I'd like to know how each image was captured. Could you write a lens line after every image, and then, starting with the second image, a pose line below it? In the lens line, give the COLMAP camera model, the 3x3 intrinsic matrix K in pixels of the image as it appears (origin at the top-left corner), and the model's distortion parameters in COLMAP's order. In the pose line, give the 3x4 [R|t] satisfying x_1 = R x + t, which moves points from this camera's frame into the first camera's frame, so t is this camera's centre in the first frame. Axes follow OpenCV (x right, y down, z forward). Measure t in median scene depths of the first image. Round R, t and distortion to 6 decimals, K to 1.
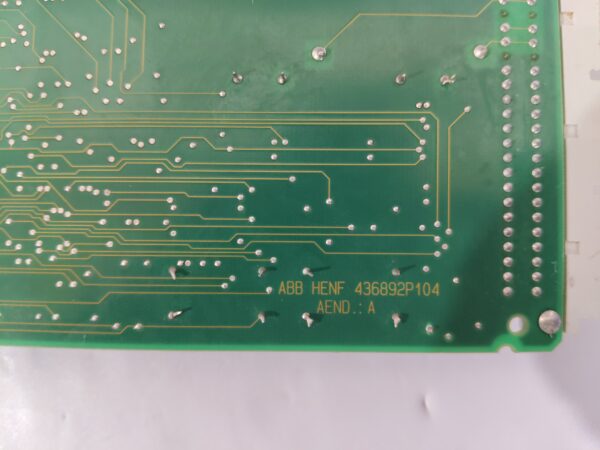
lens RADIAL K [[469.6, 0, 301.3], [0, 469.6, 219.6], [0, 0, 1]] dist [0.010681, -0.083630]
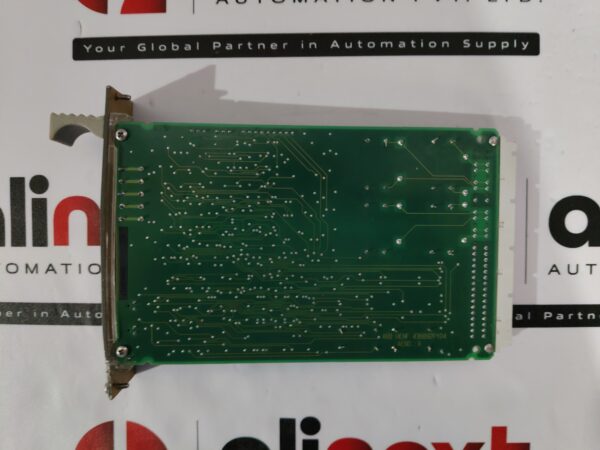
lens RADIAL K [[469.6, 0, 300.5], [0, 469.6, 226.2], [0, 0, 1]] dist [0.010681, -0.083630]
pose [[0.998063, 0.001459, 0.062192, -0.633988], [-0.004082, 0.999106, 0.042072, -0.536650], [-0.062075, -0.042244, 0.997177, -1.419865]]
